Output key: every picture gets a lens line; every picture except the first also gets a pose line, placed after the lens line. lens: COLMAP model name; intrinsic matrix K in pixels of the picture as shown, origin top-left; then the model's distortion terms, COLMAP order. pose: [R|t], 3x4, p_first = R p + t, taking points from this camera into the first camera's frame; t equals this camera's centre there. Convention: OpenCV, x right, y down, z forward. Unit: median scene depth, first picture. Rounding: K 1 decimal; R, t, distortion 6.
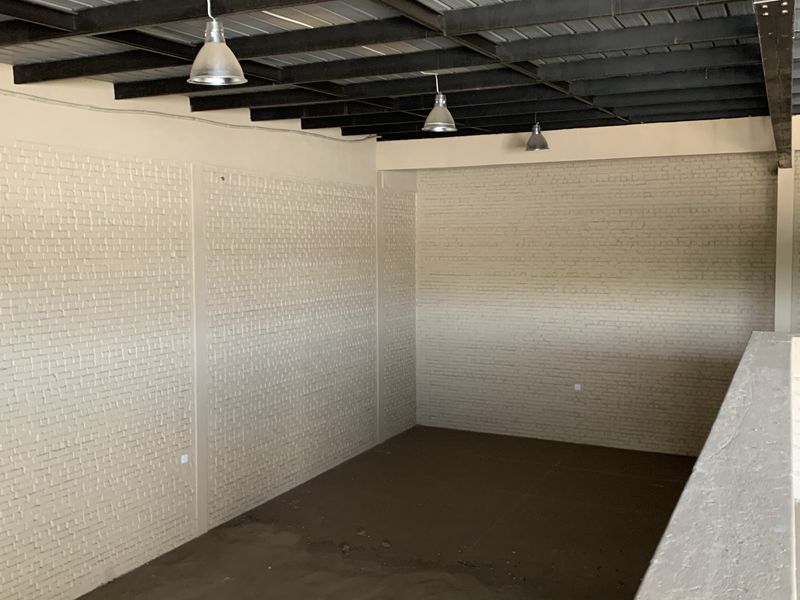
lens RADIAL K [[786.5, 0, 401.2], [0, 786.5, 295.3], [0, 0, 1]] dist [0.011558, 0.000000]
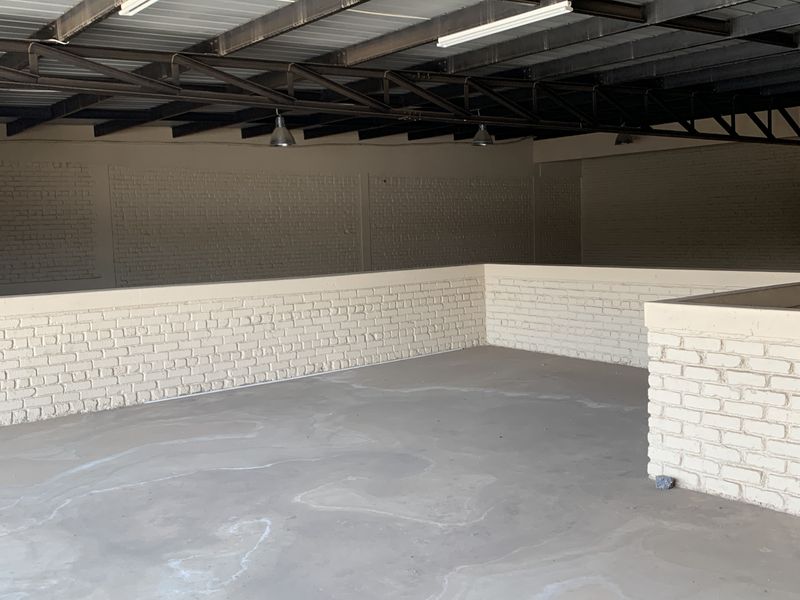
lens RADIAL K [[786.5, 0, 403.1], [0, 786.5, 301.7], [0, 0, 1]] dist [0.011558, 0.000000]
pose [[0.894790, 0.022283, -0.445930, 0.428835], [-0.005637, 0.999238, 0.038621, 0.023450], [0.446451, -0.032044, 0.894234, -0.311367]]
